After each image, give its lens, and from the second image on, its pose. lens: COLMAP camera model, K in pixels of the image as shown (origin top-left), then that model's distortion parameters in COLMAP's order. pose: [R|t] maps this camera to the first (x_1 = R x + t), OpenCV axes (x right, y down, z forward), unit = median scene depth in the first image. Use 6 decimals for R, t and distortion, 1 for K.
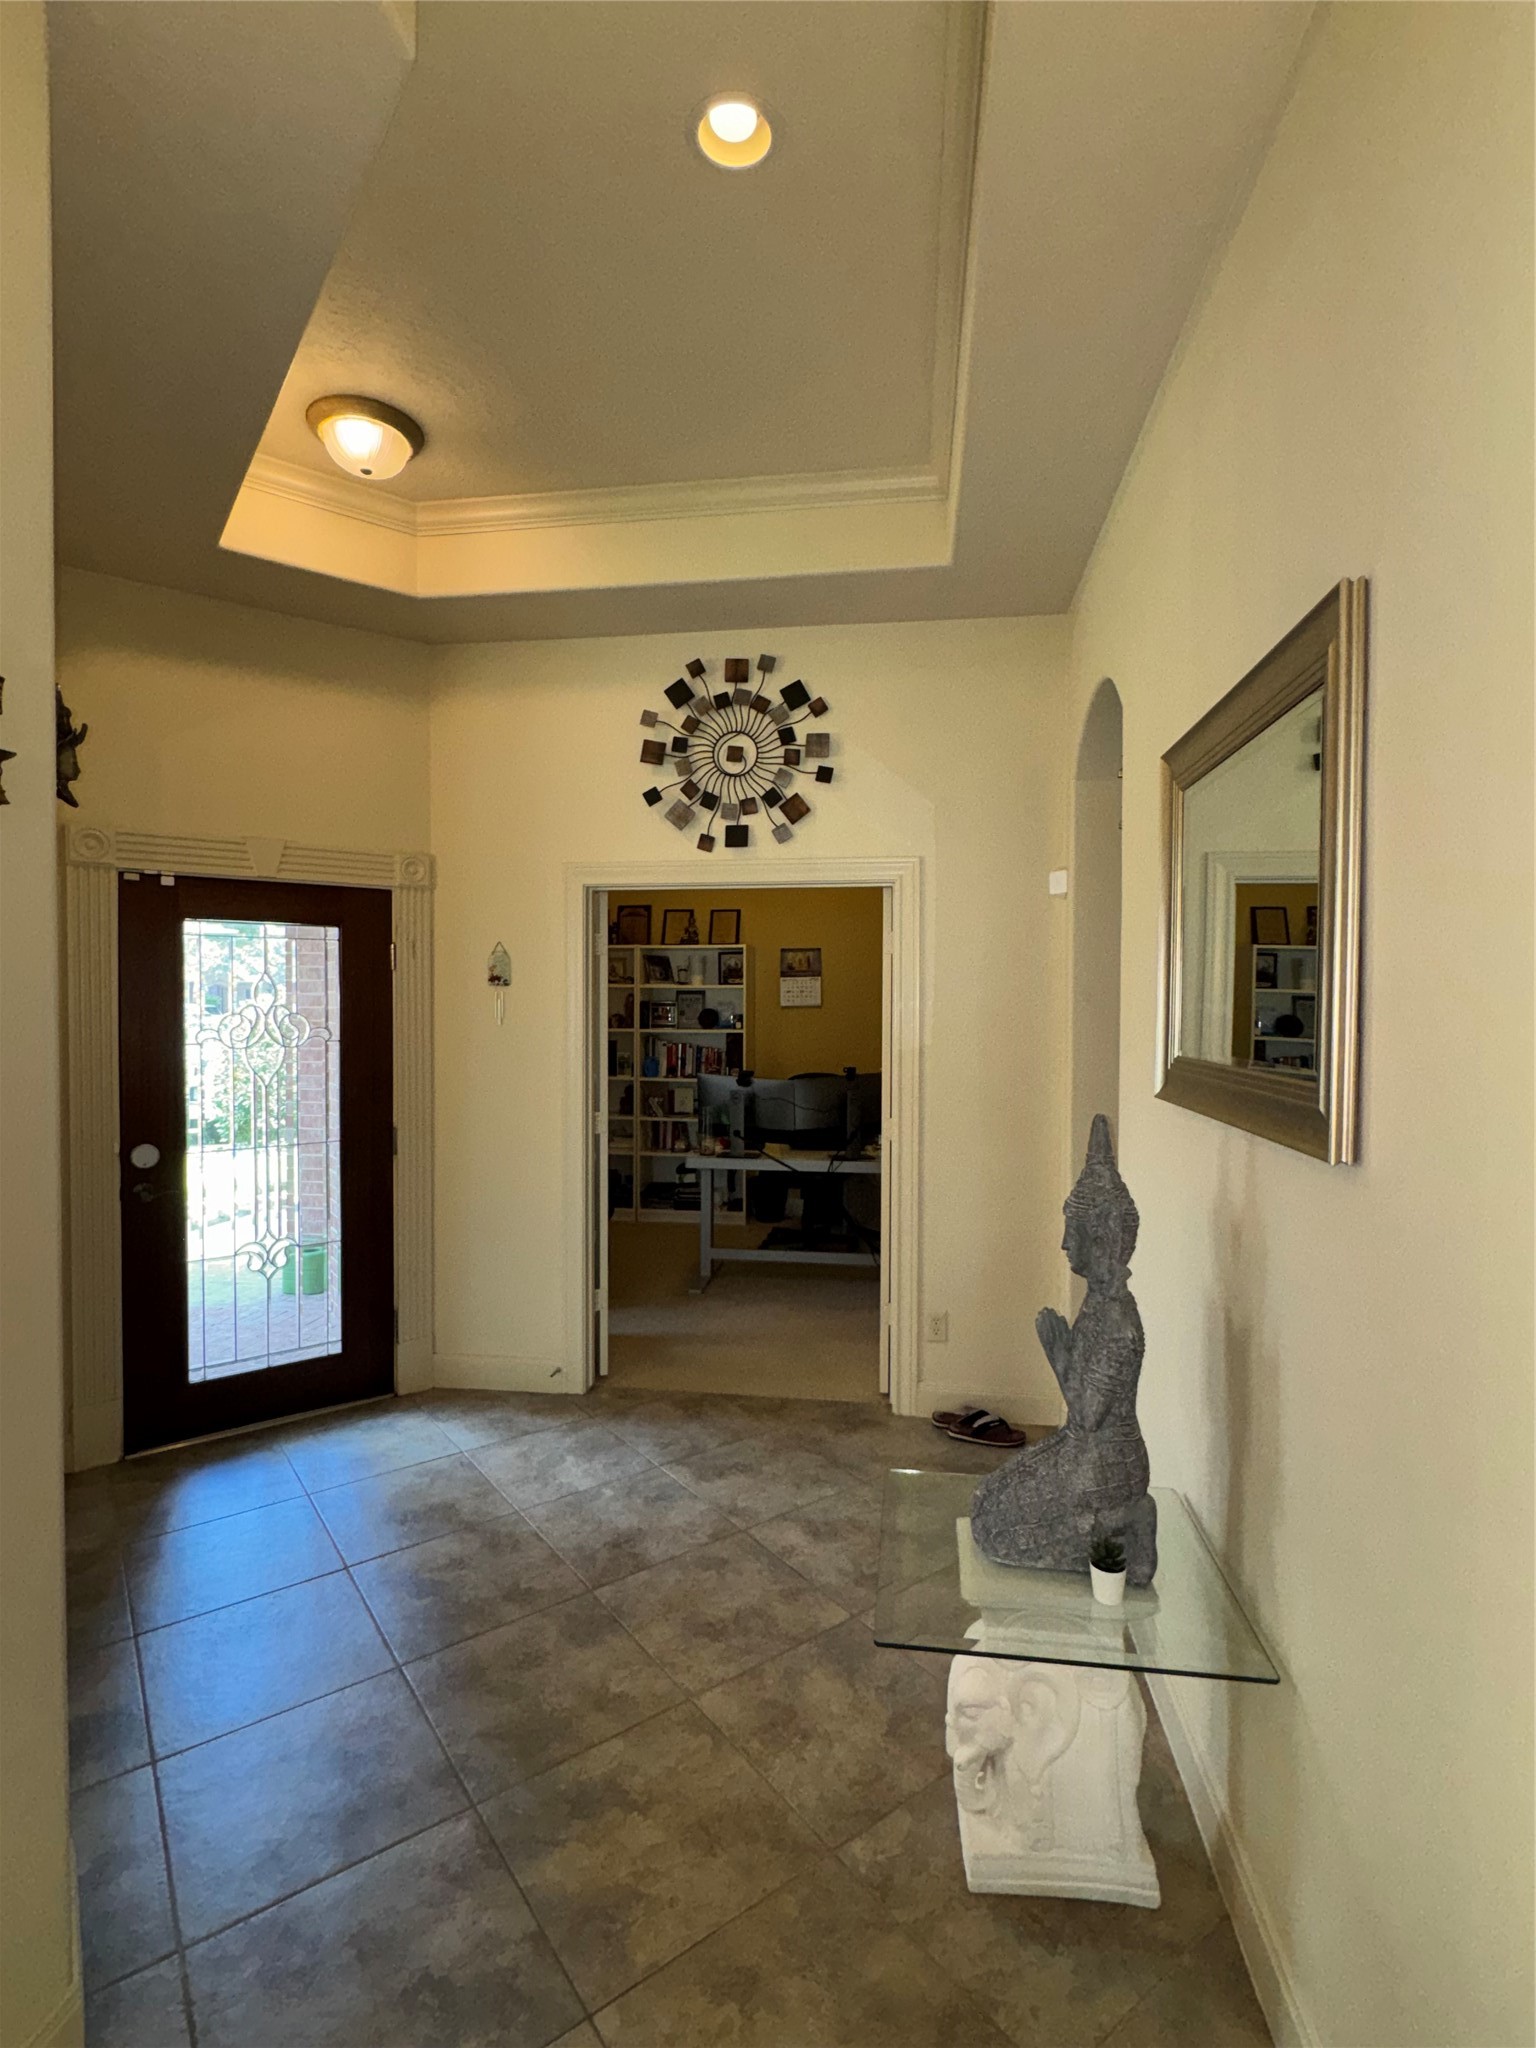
lens RADIAL K [[978.0, 0, 775.1], [0, 978.0, 1029.7], [0, 0, 1]] dist [-0.001562, 0.000175]
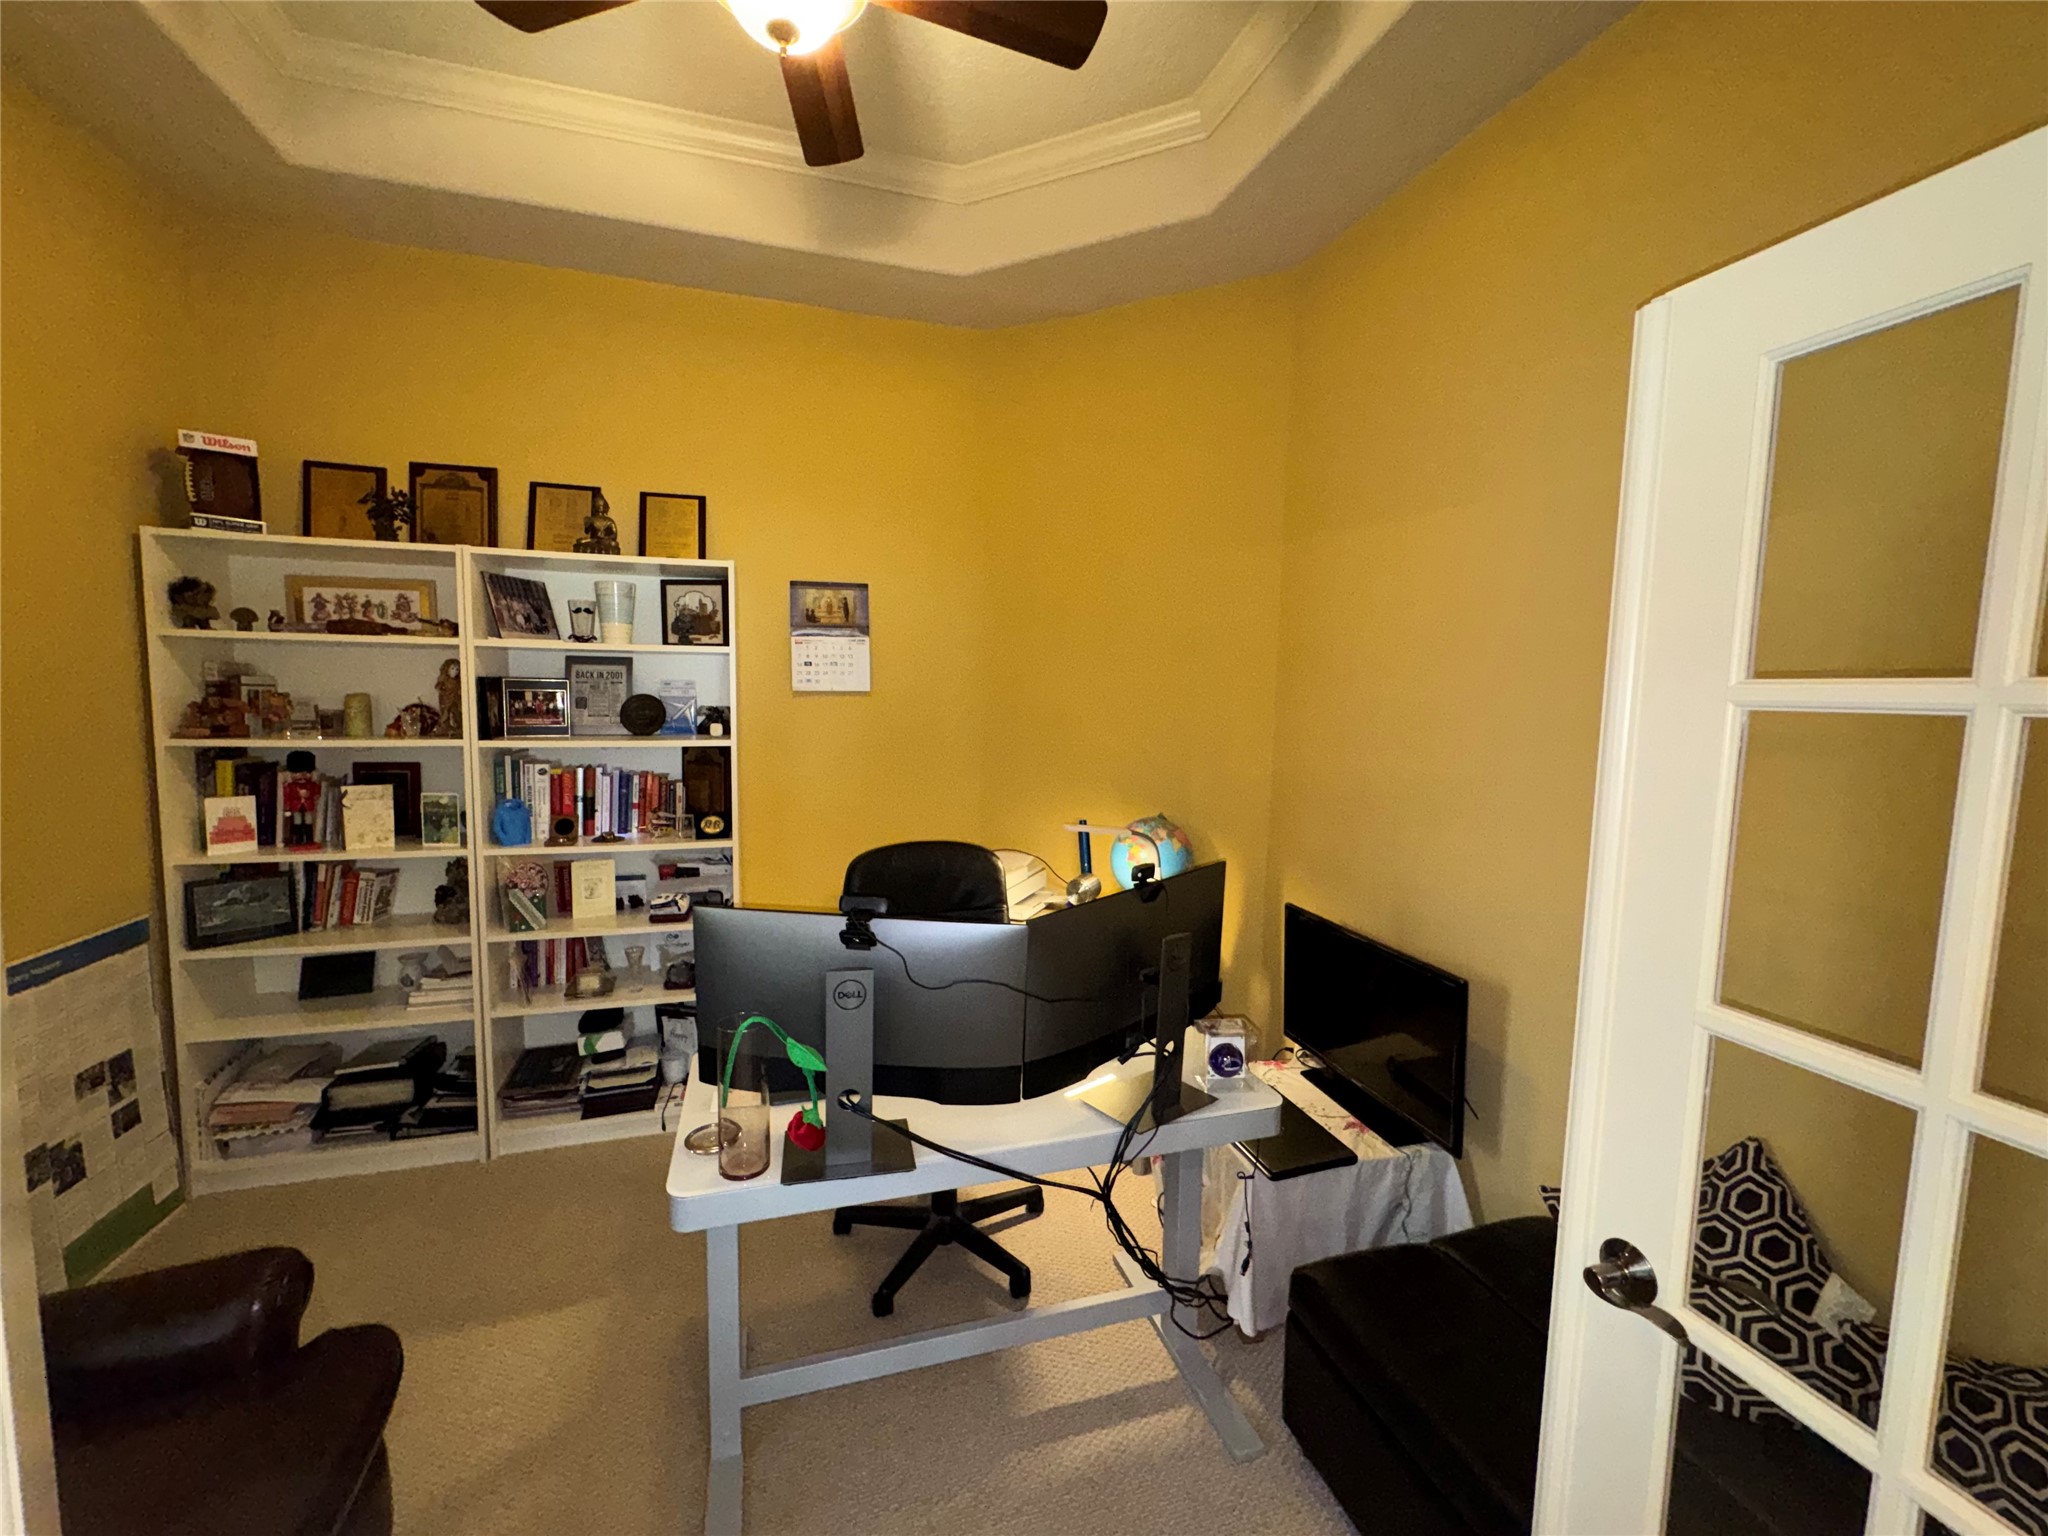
lens RADIAL K [[822.9, 0, 1006.2], [0, 822.9, 769.1], [0, 0, 1]] dist [-0.002043, -0.000550]
pose [[0.908411, -0.027286, 0.417188, -0.076262], [-0.004387, 0.997191, 0.074775, -0.016060], [-0.418056, -0.069757, 0.905739, 0.555861]]
